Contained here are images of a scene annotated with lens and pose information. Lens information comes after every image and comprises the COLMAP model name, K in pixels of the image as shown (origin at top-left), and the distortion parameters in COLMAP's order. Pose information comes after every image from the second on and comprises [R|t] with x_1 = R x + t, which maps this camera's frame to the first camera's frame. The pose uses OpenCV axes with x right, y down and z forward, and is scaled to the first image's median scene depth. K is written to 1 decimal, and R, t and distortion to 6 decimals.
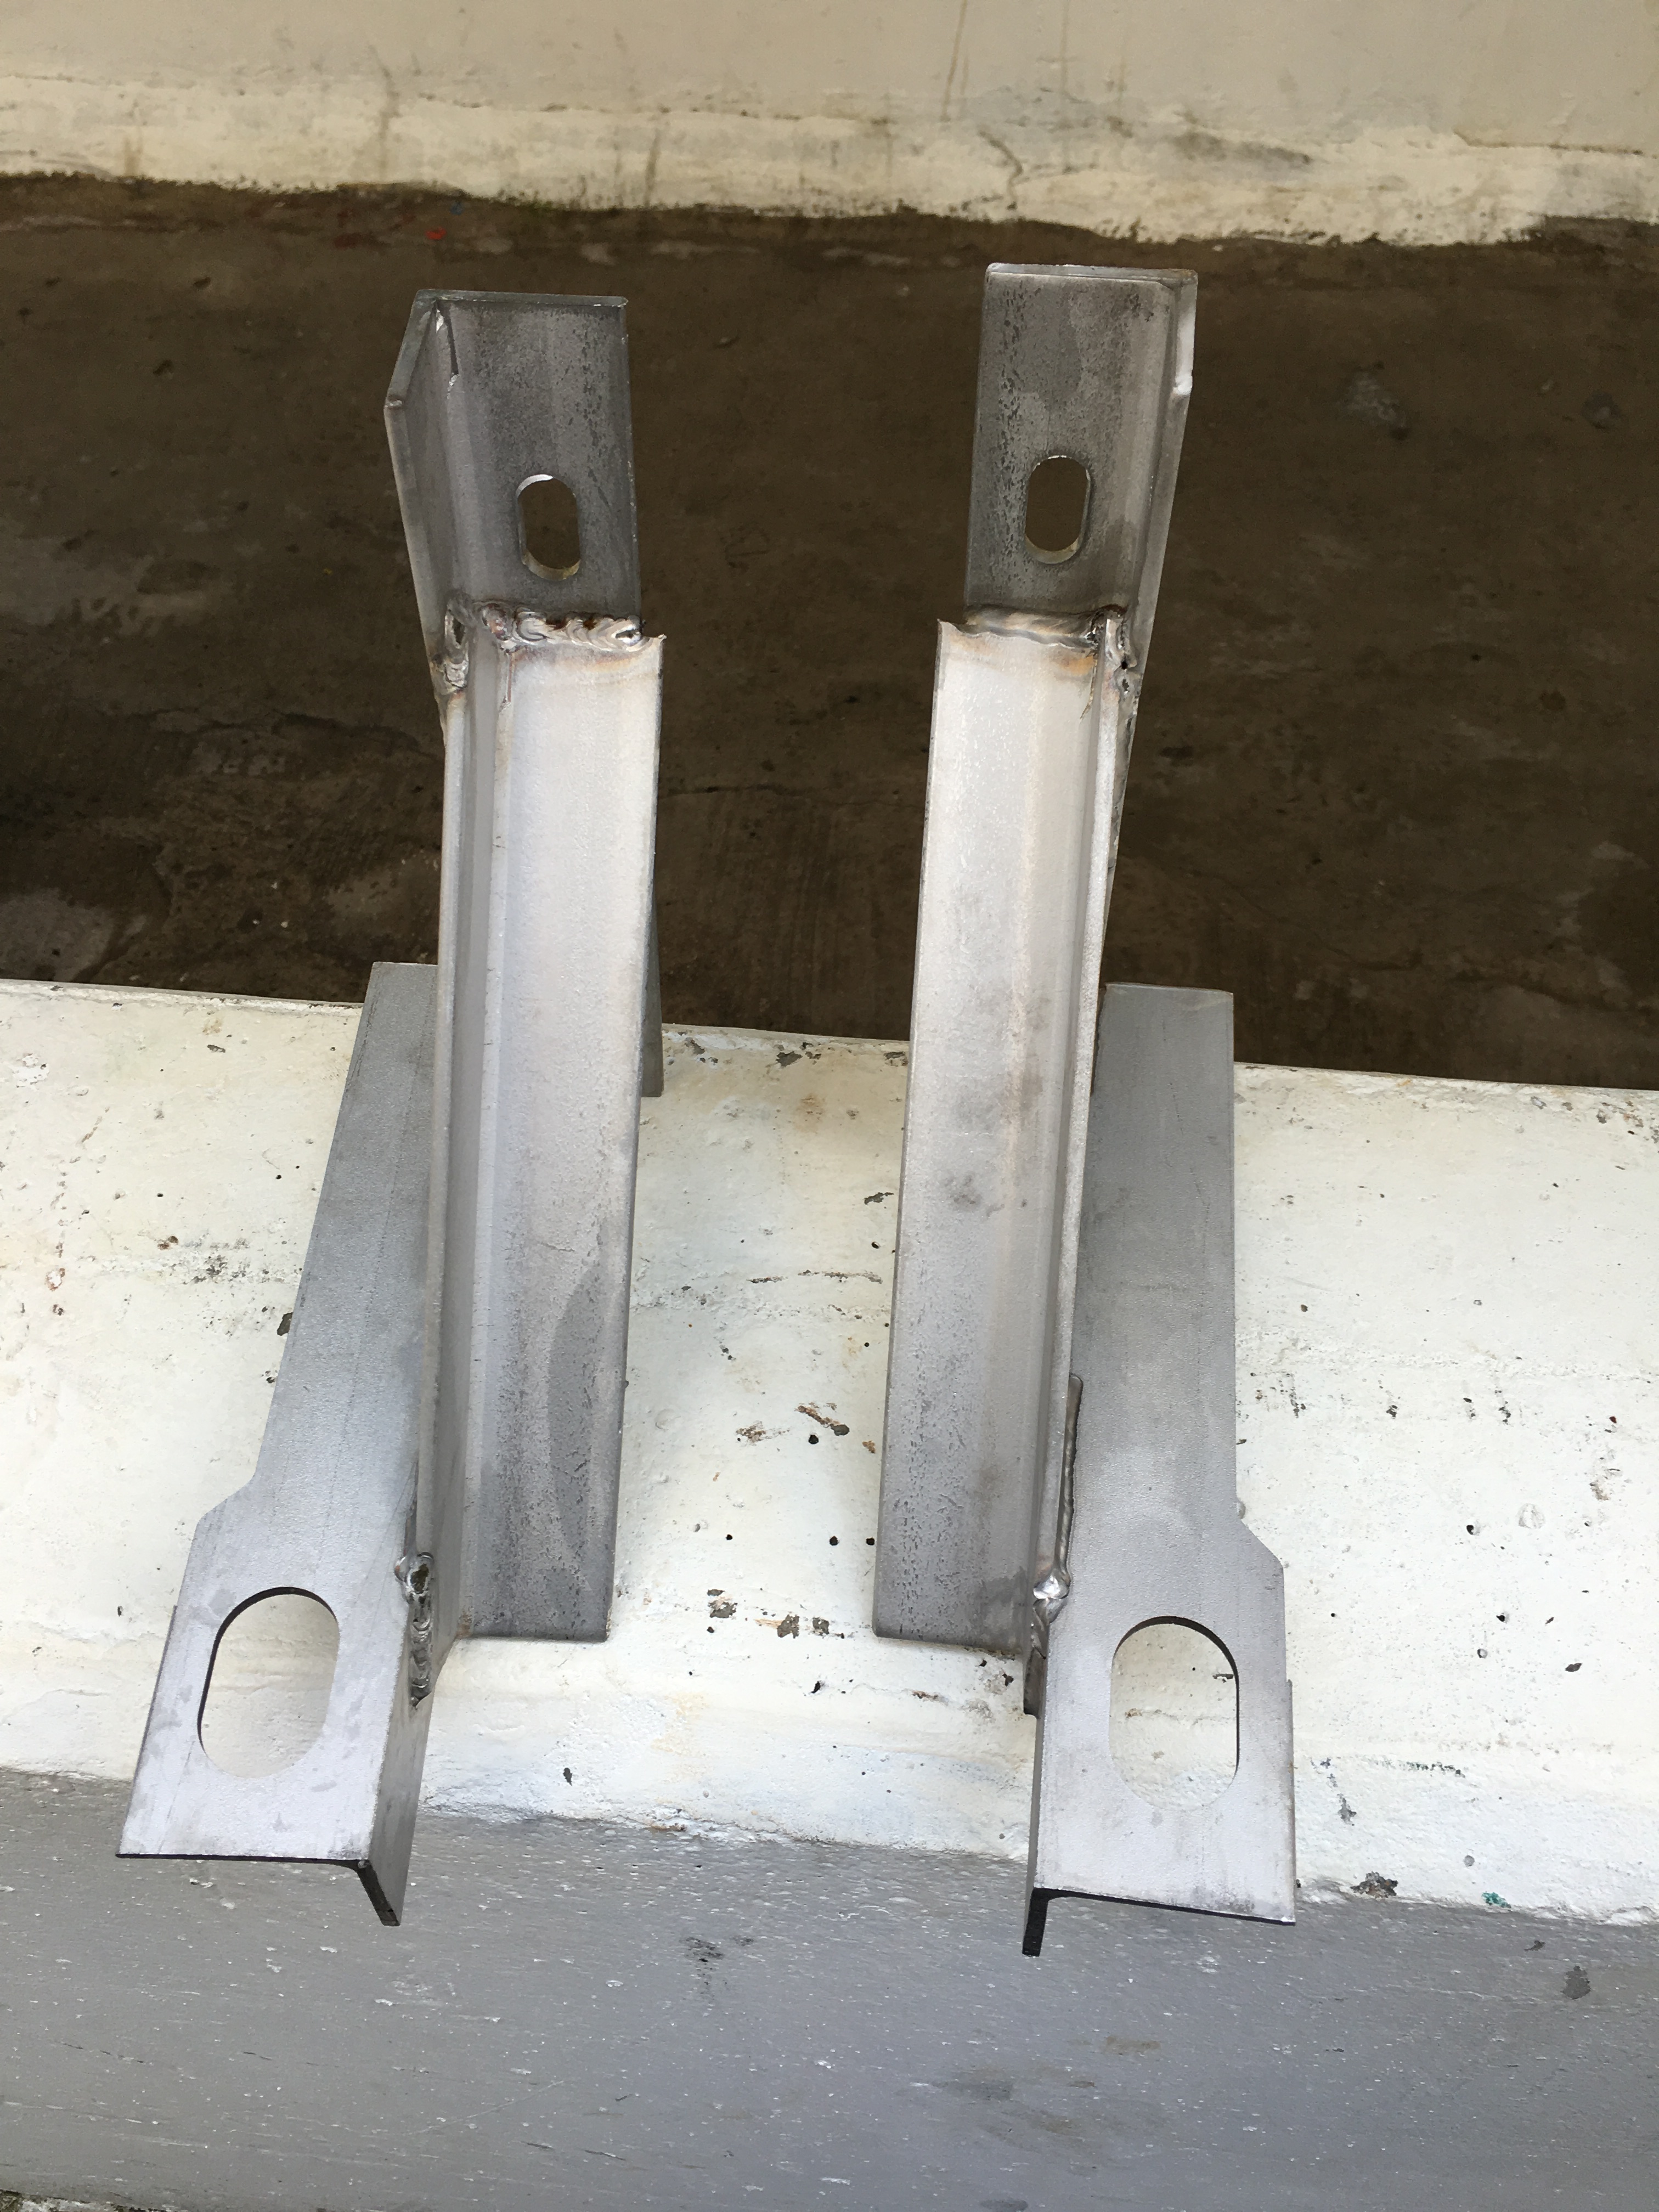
lens RADIAL K [[1855.4, 0, 844.7], [0, 1855.4, 1072.0], [0, 0, 1]] dist [0.068378, -0.097528]
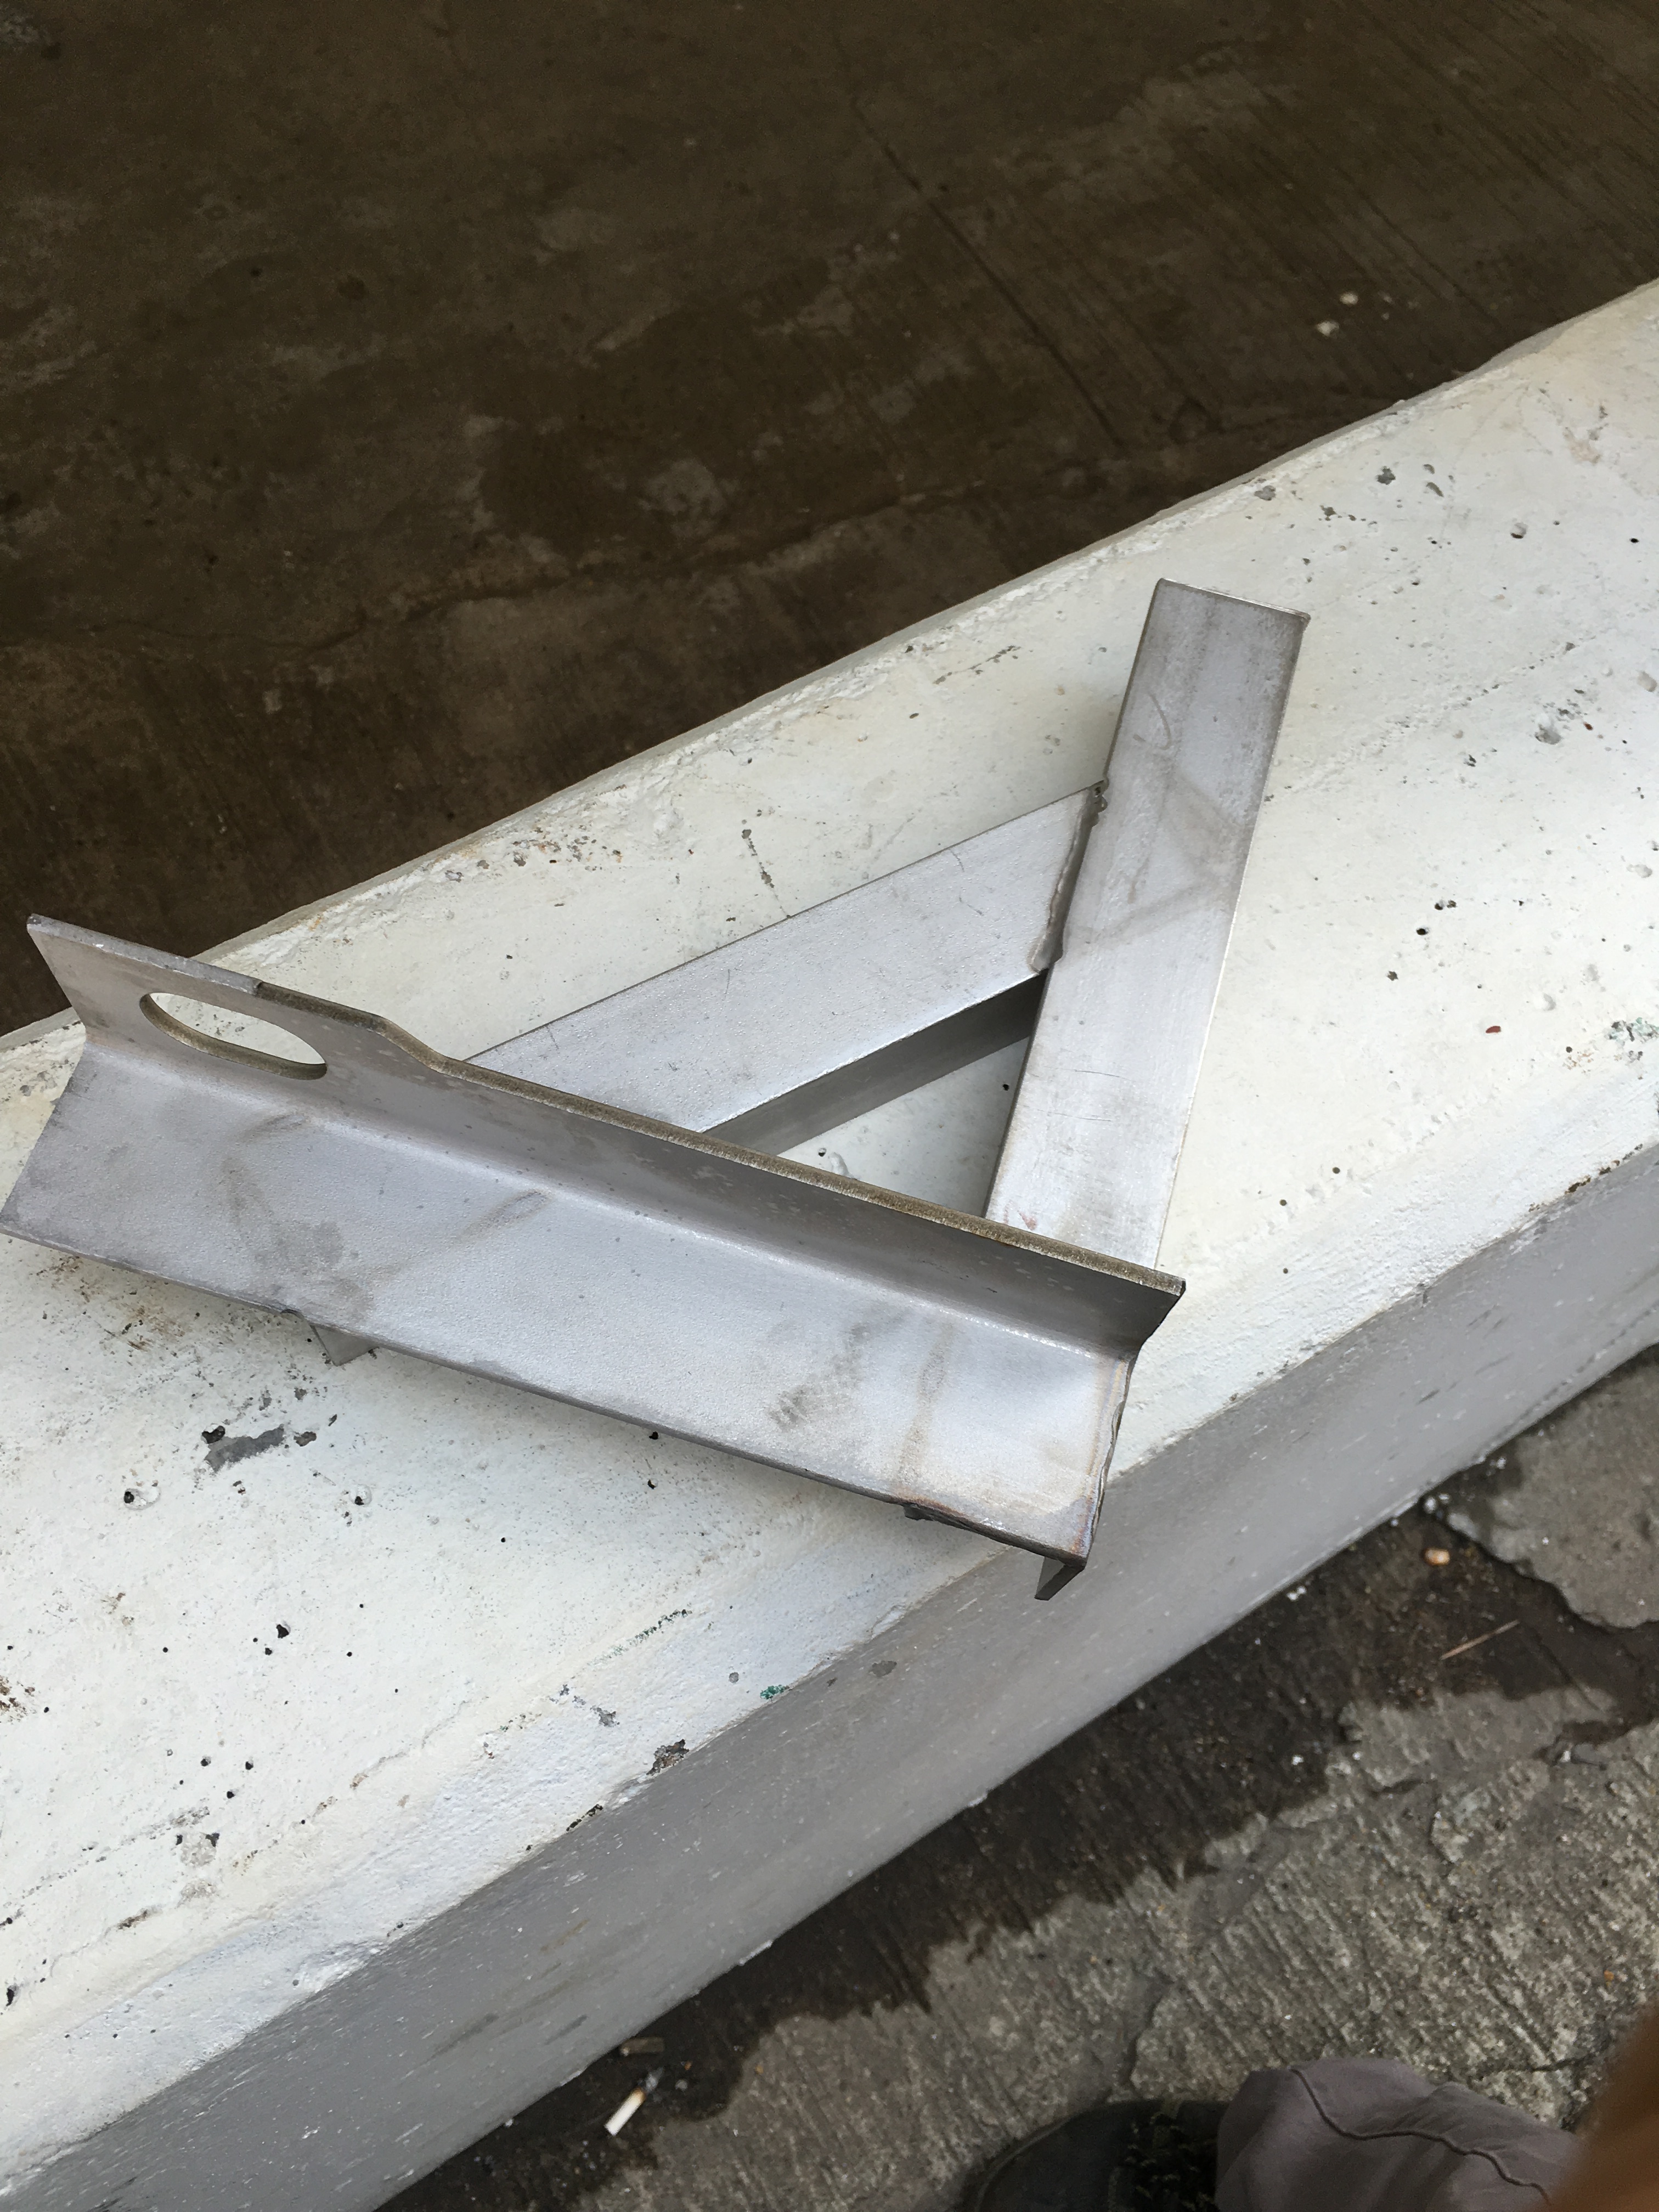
lens RADIAL K [[1855.4, 0, 845.5], [0, 1855.4, 1076.2], [0, 0, 1]] dist [0.068378, -0.097528]
pose [[0.786392, -0.511429, 0.346451, 0.053351], [0.431822, 0.856176, 0.283711, -0.024629], [-0.441721, -0.073503, 0.894136, 0.036063]]
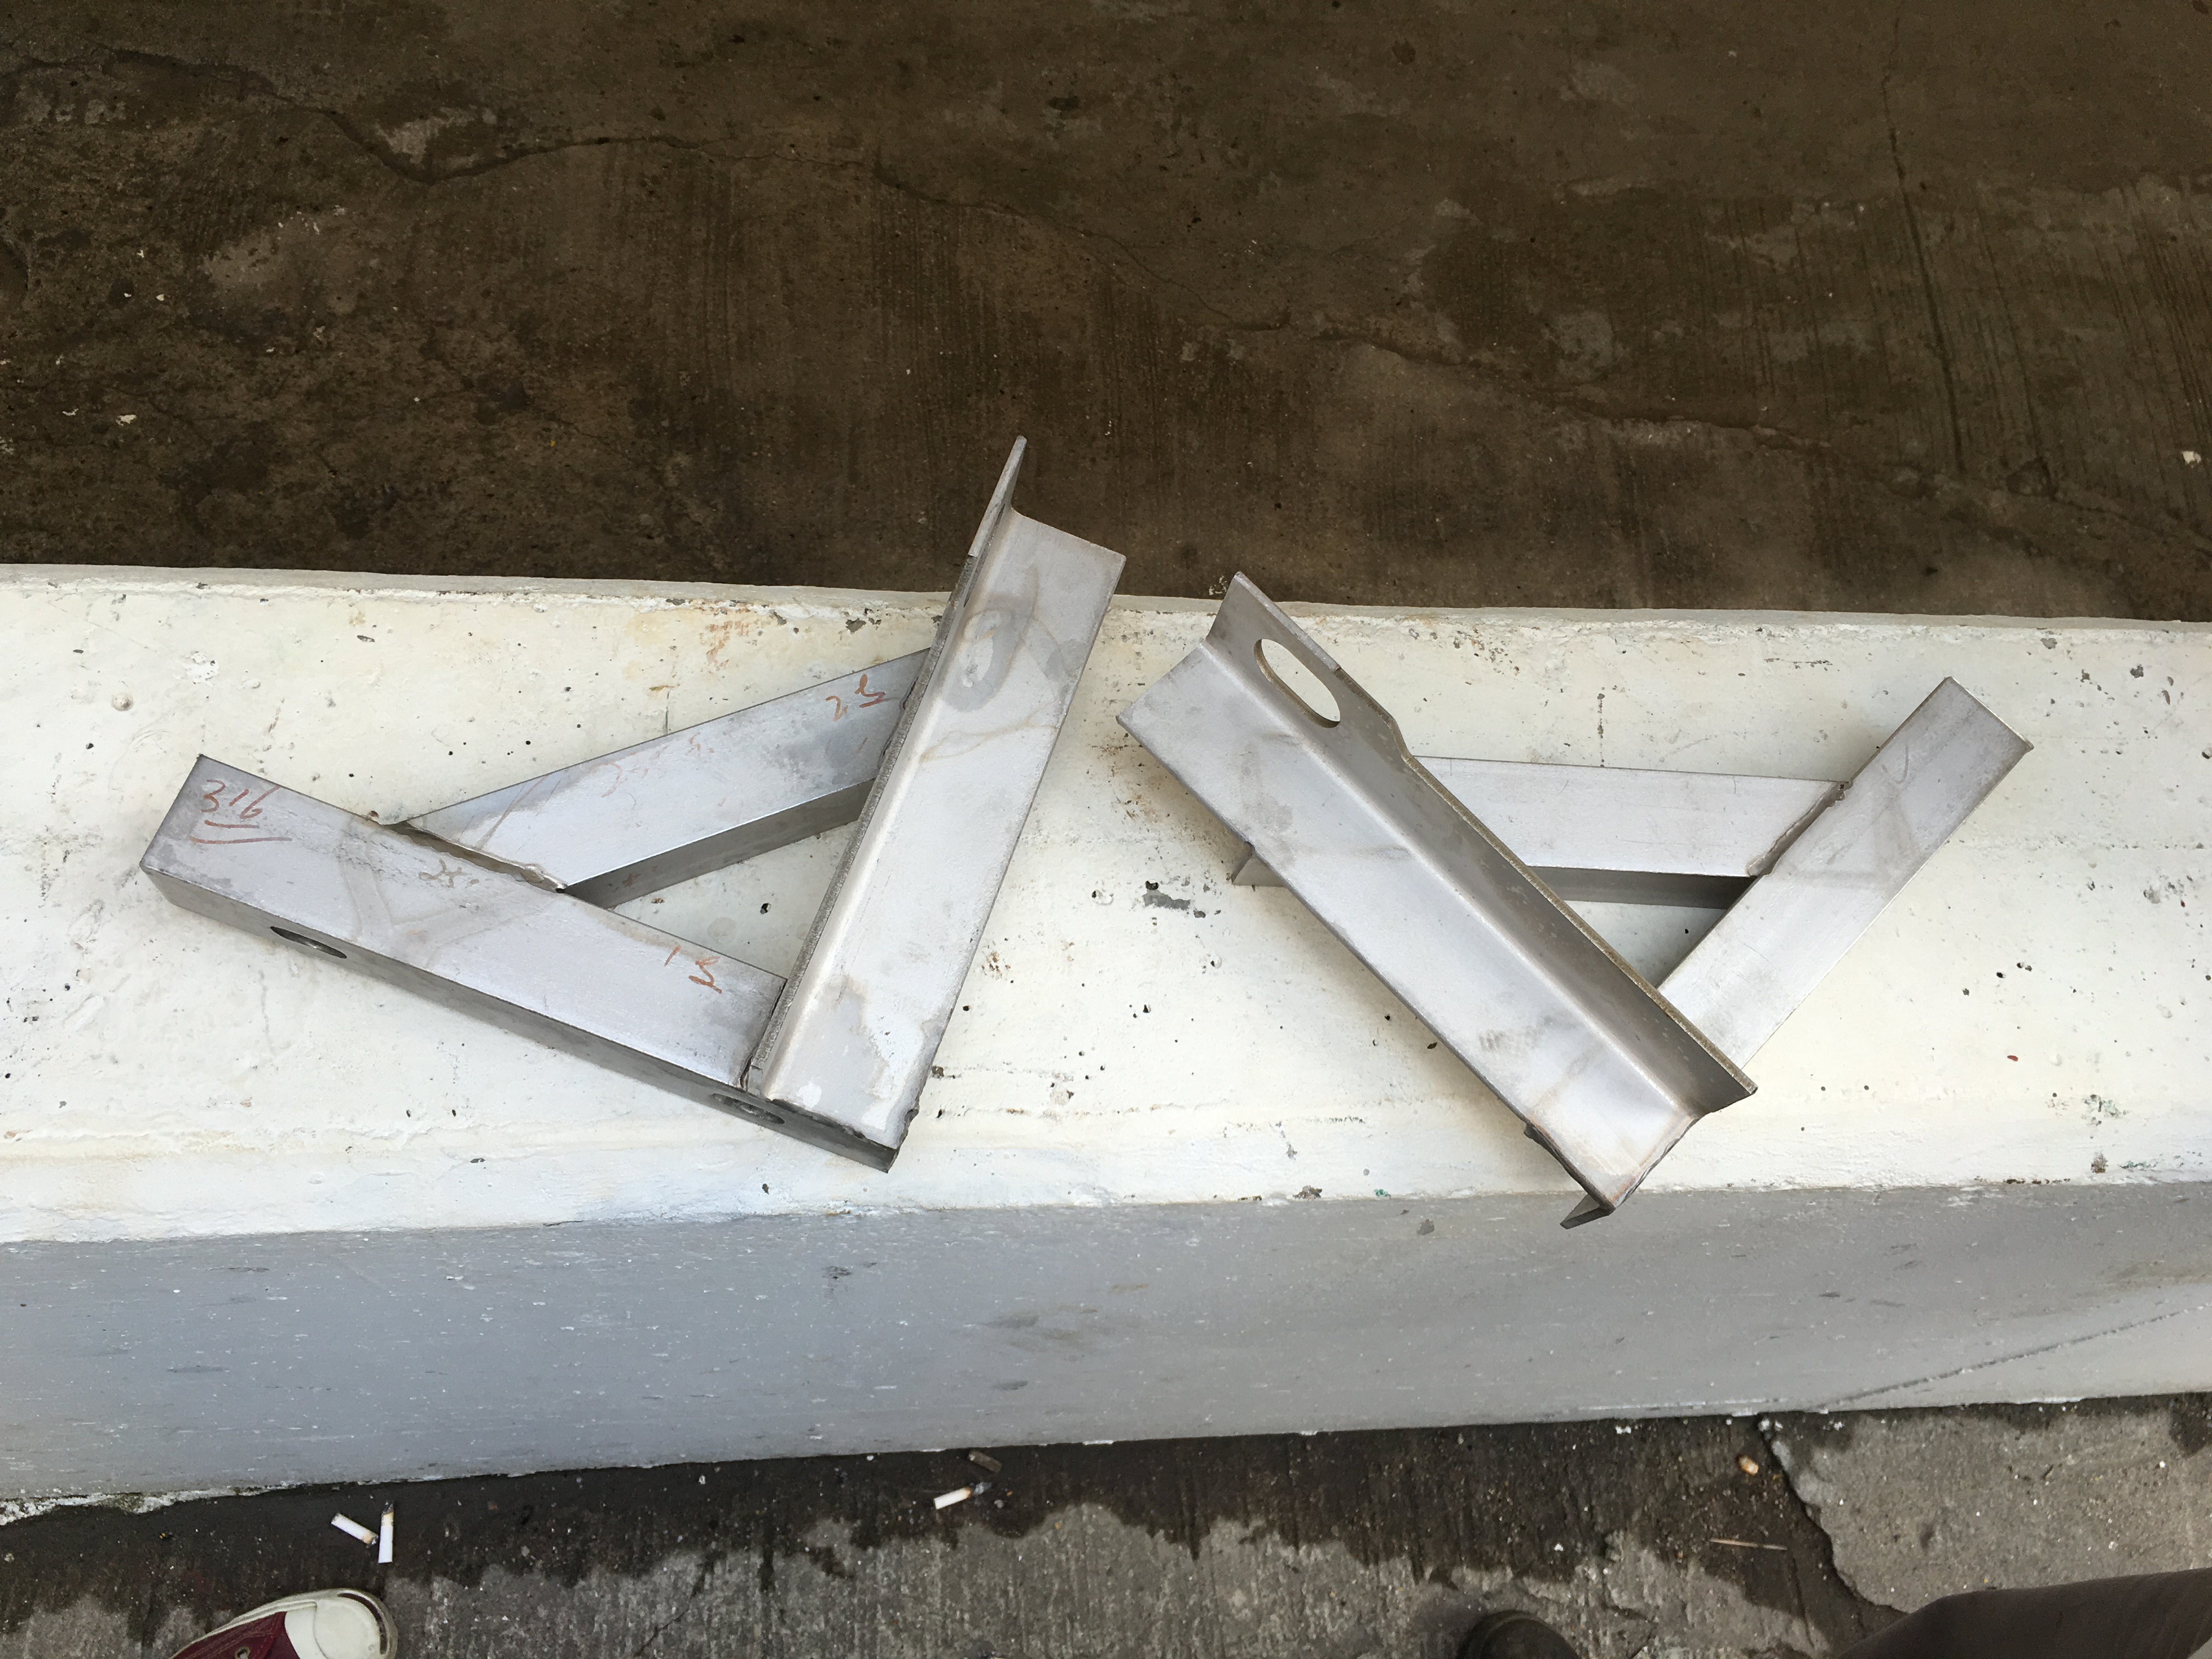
lens RADIAL K [[1855.4, 0, 1120.6], [0, 1855.4, 801.4], [0, 0, 1]] dist [0.068378, -0.097528]
pose [[0.973767, -0.074591, 0.214973, -0.046179], [0.015867, 0.964703, 0.262862, -0.075304], [-0.226992, -0.252555, 0.940580, -0.086536]]
